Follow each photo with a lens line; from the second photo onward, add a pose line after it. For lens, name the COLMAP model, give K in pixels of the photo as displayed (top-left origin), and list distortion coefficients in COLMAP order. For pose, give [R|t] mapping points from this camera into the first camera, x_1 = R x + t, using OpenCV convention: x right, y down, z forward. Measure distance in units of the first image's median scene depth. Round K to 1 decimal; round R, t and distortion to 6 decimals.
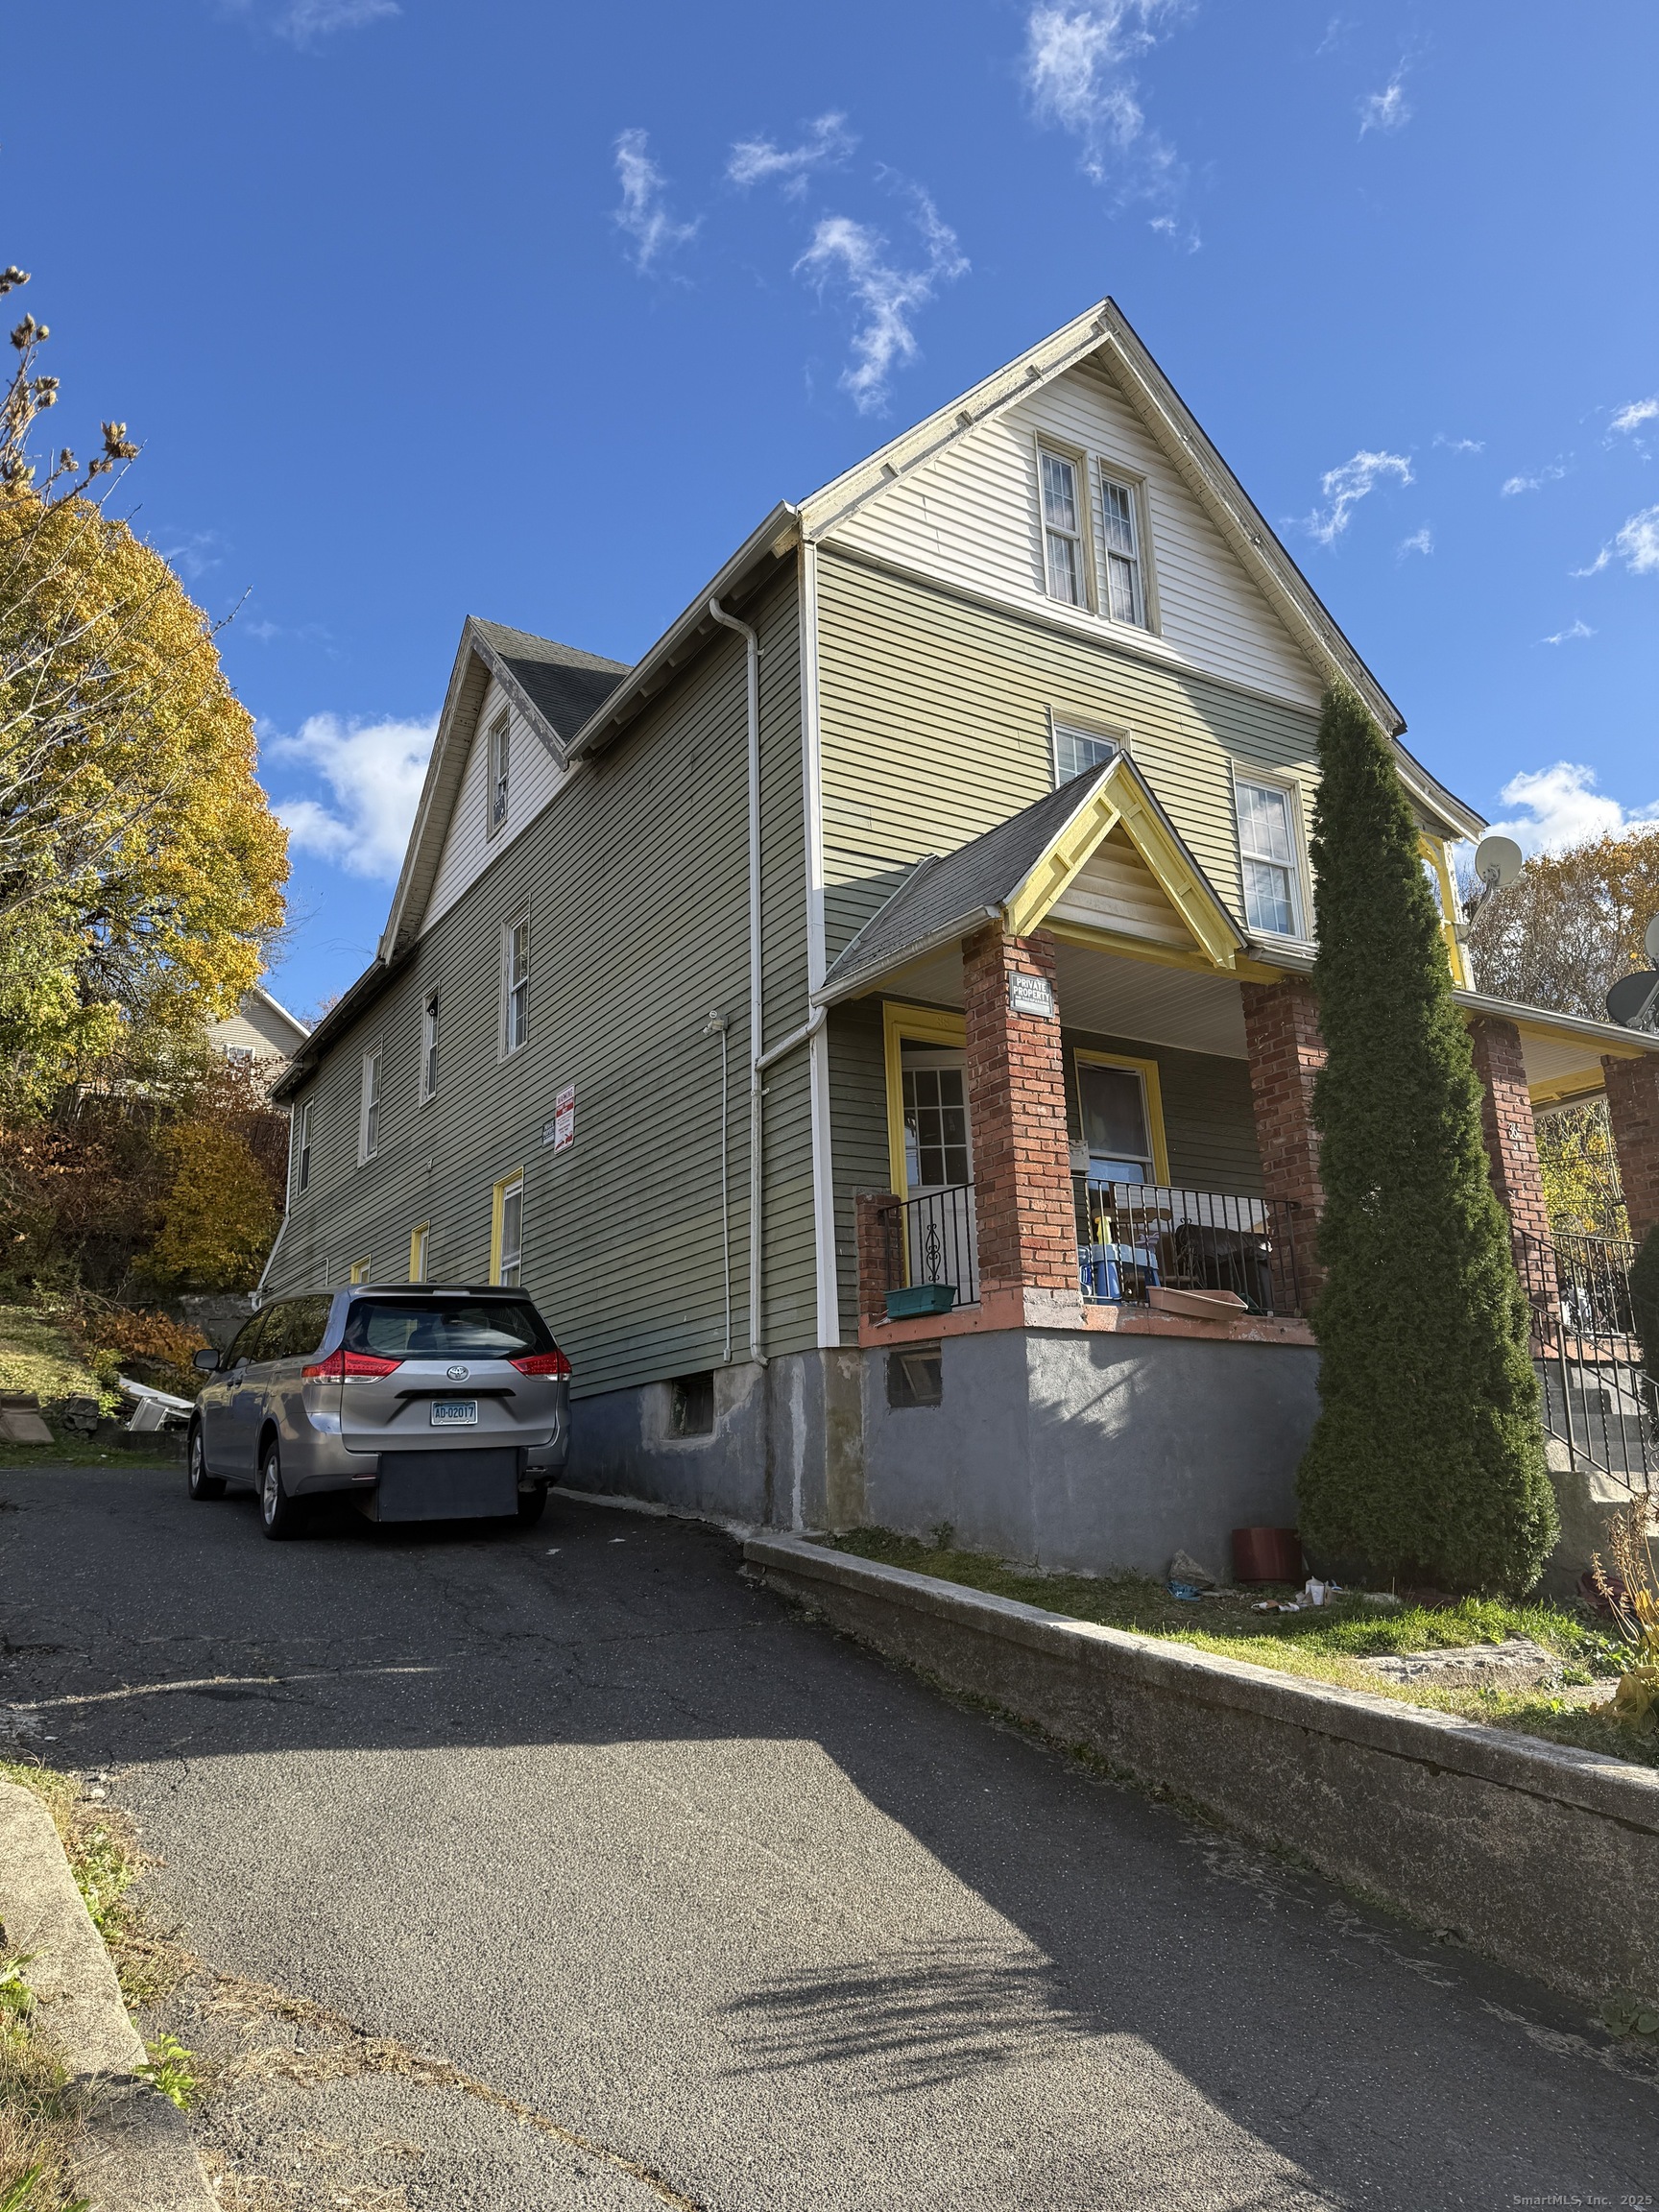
lens RADIAL K [[1555.9, 0, 821.2], [0, 1555.9, 1095.9], [0, 0, 1]] dist [0.207077, -0.422595]
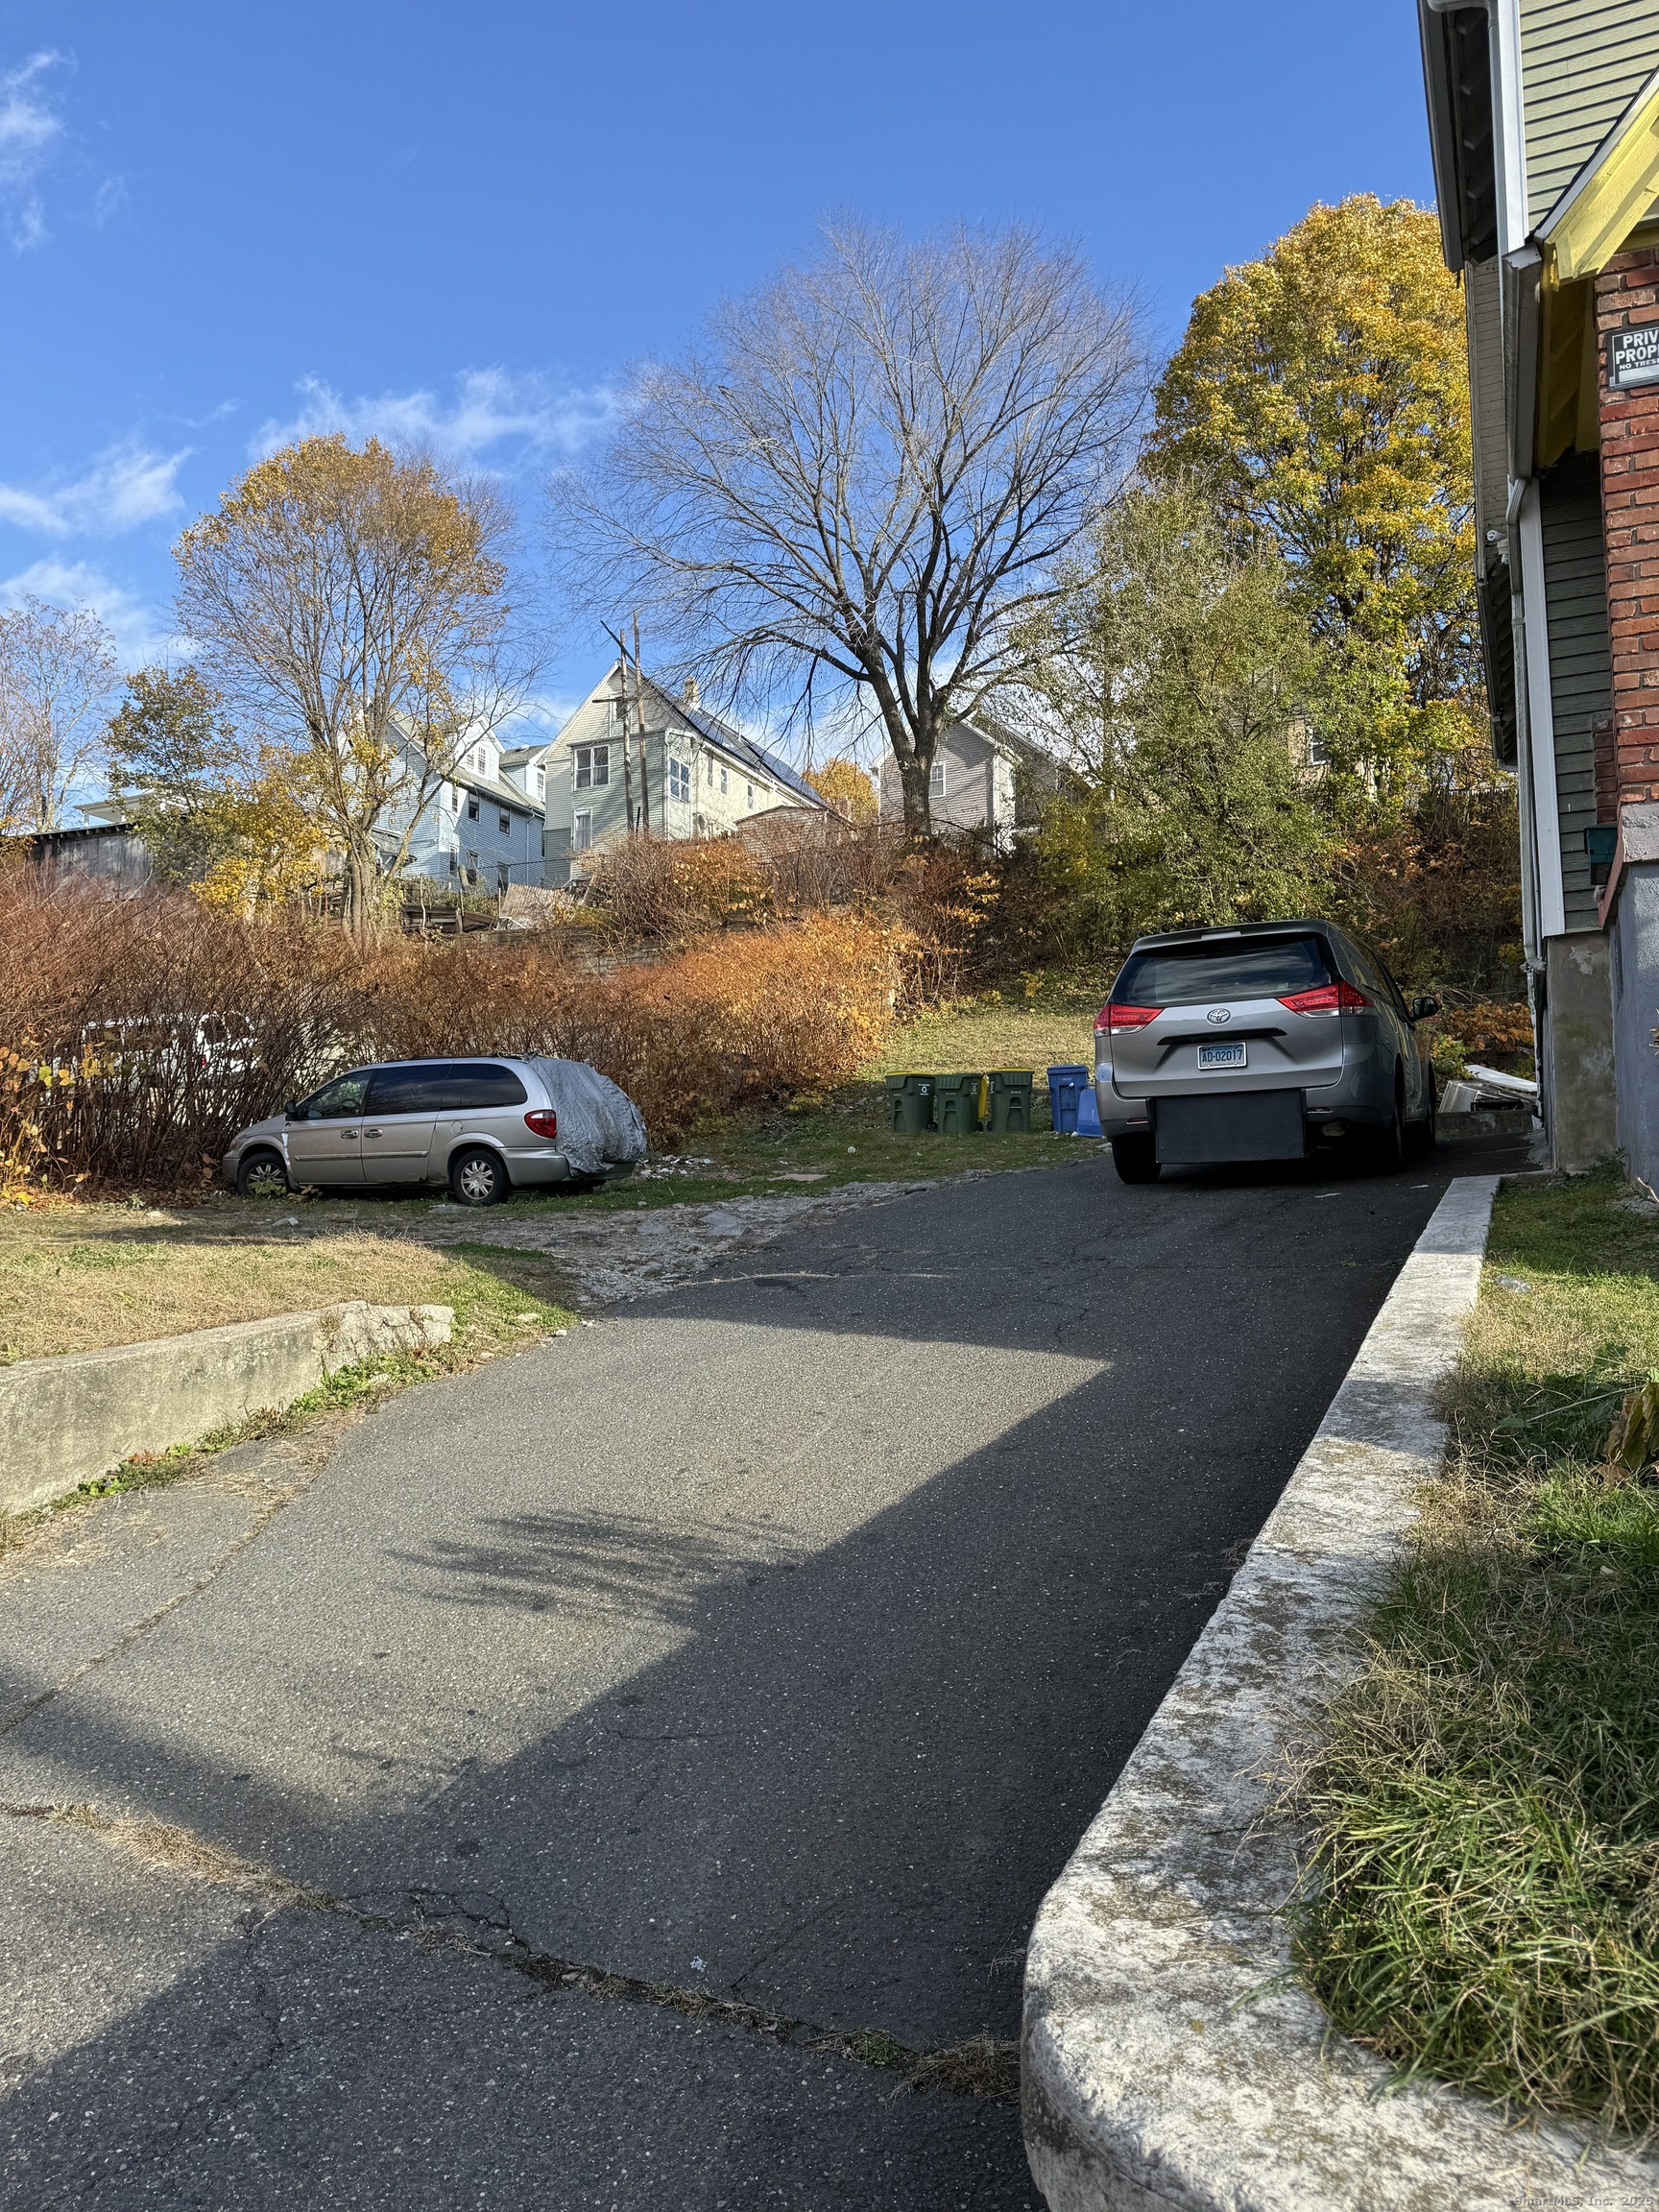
lens RADIAL K [[1576.2, 0, 839.7], [0, 1576.2, 1072.7], [0, 0, 1]] dist [0.068948, -0.001068]
pose [[0.571325, -0.068206, -0.817885, 0.430552], [0.198881, 0.978345, 0.057339, 0.110757], [0.796262, -0.195421, 0.572518, 0.266128]]
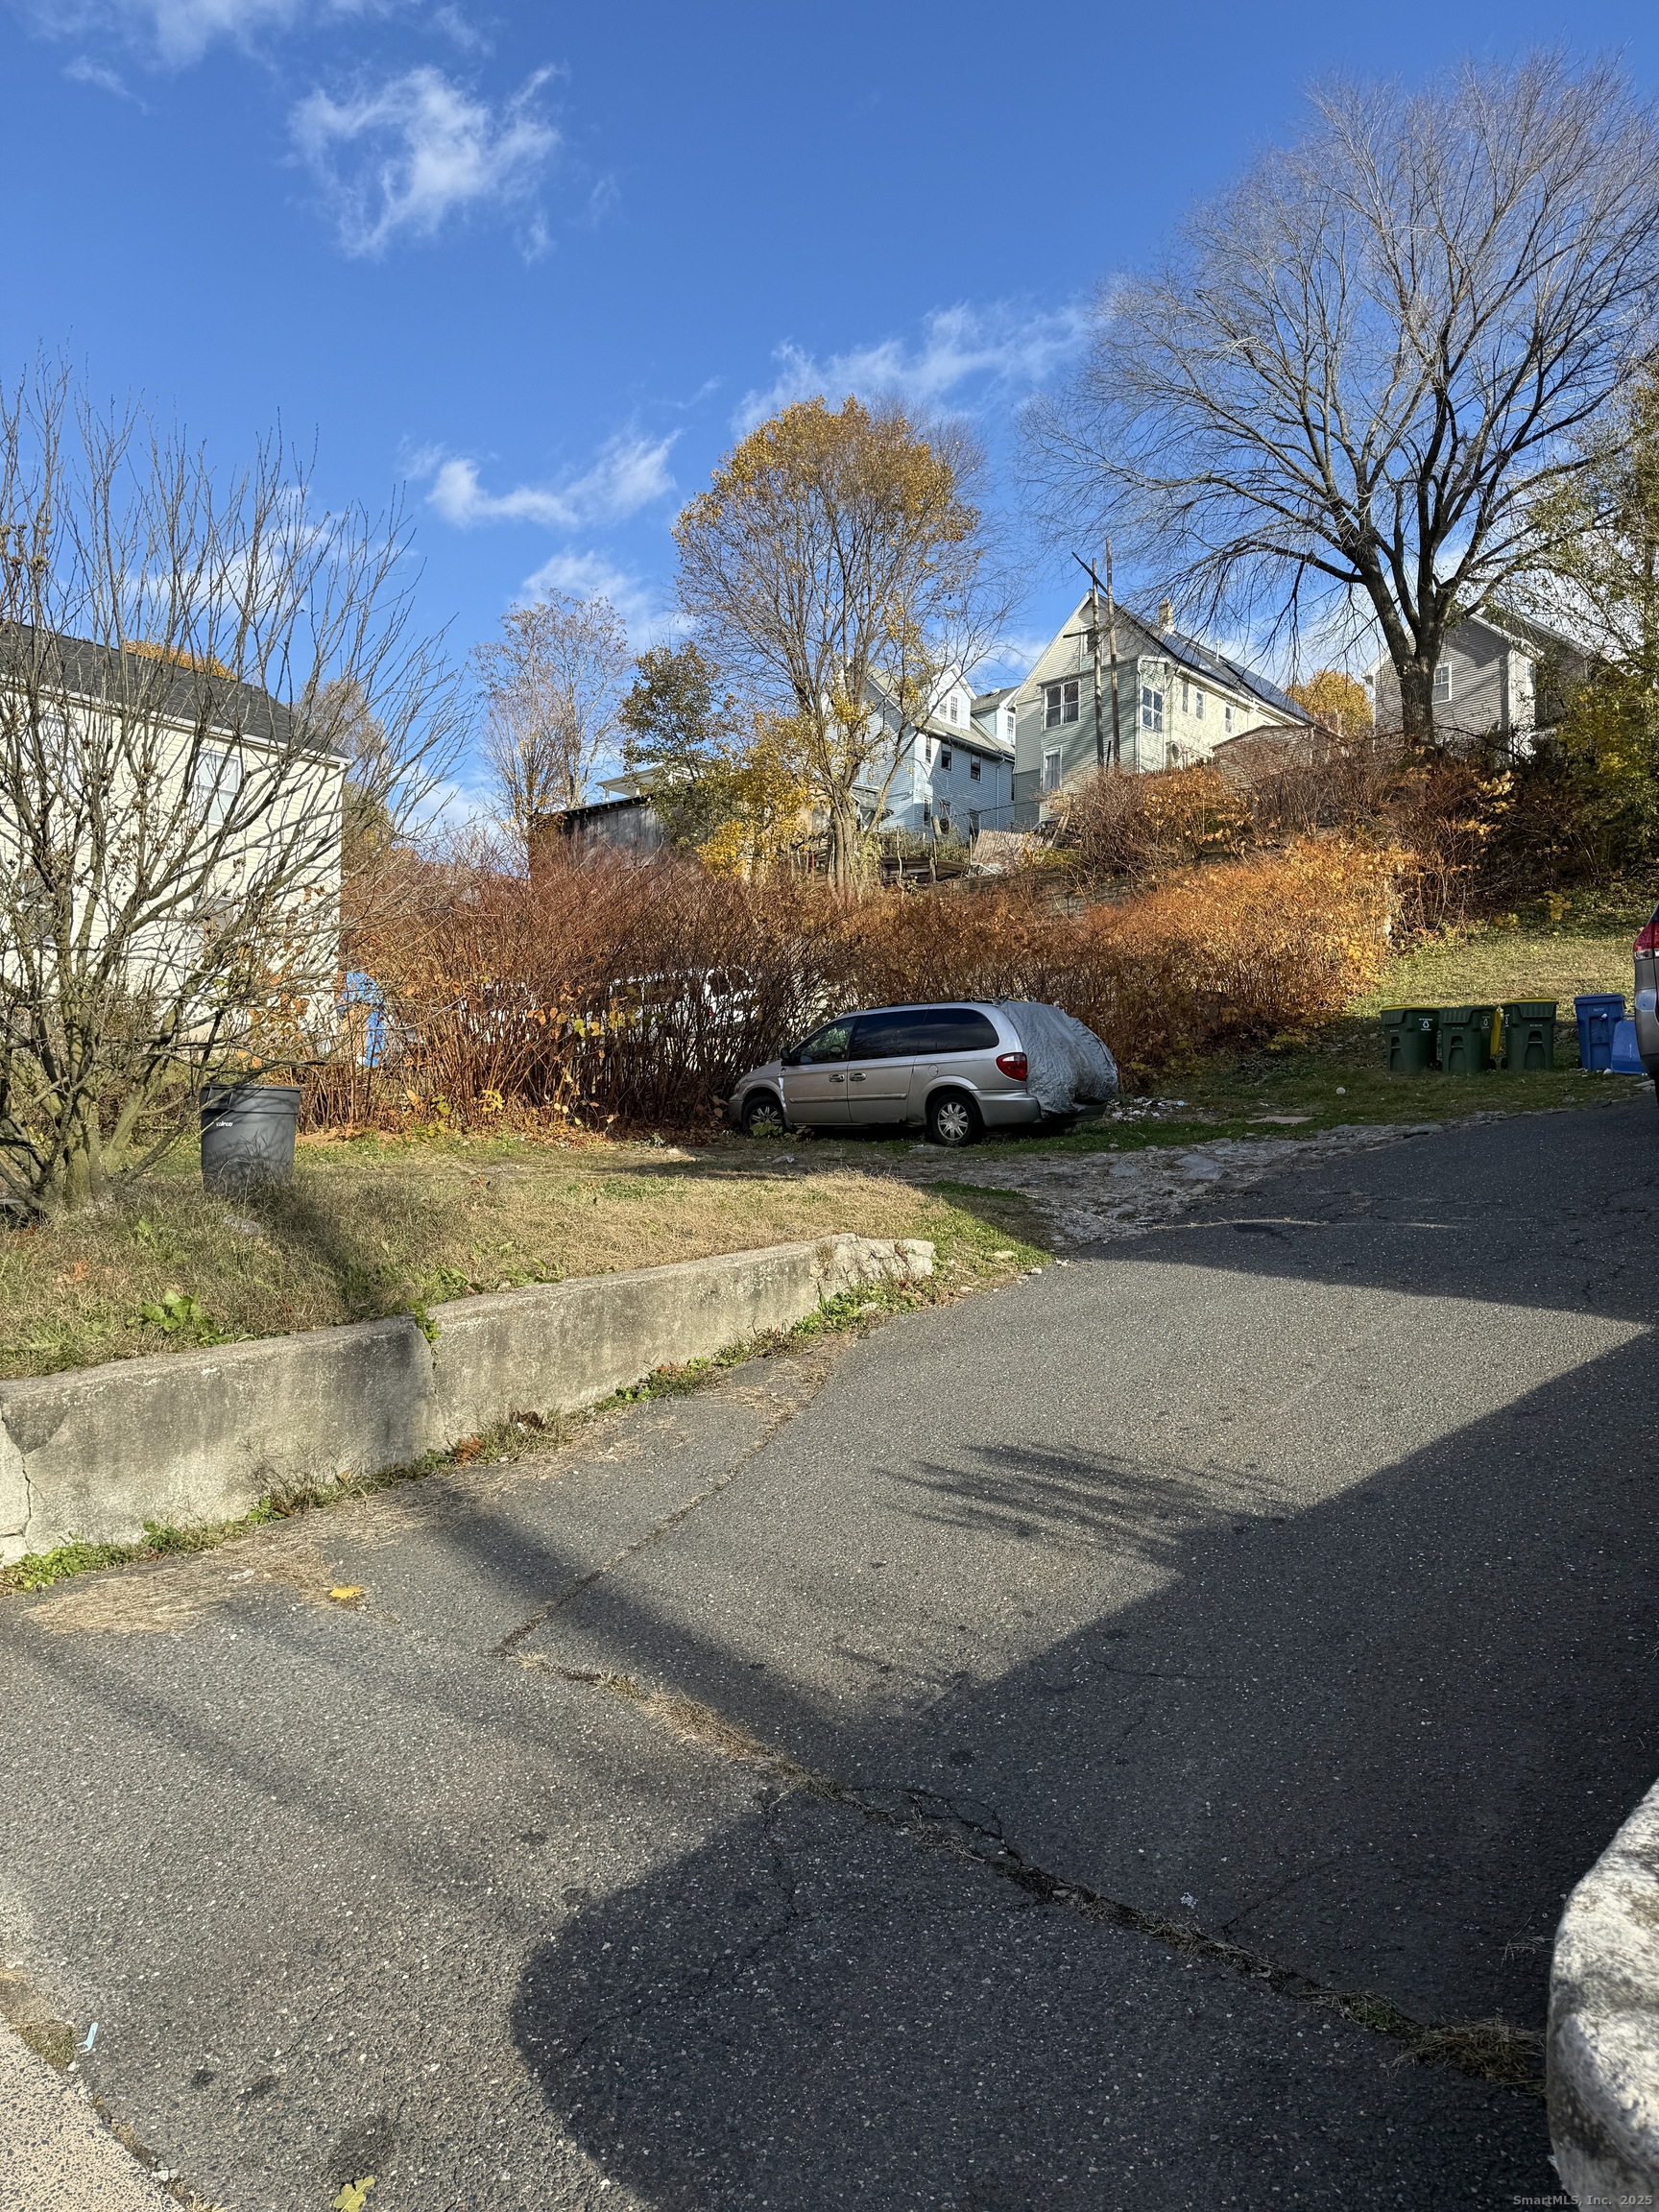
lens RADIAL K [[1555.9, 0, 821.2], [0, 1555.9, 1095.9], [0, 0, 1]] dist [0.207077, -0.422595]
pose [[0.293630, -0.028055, -0.955507, 0.404795], [0.227298, 0.972950, 0.041282, 0.113084], [0.928503, -0.229306, 0.292064, 0.285253]]
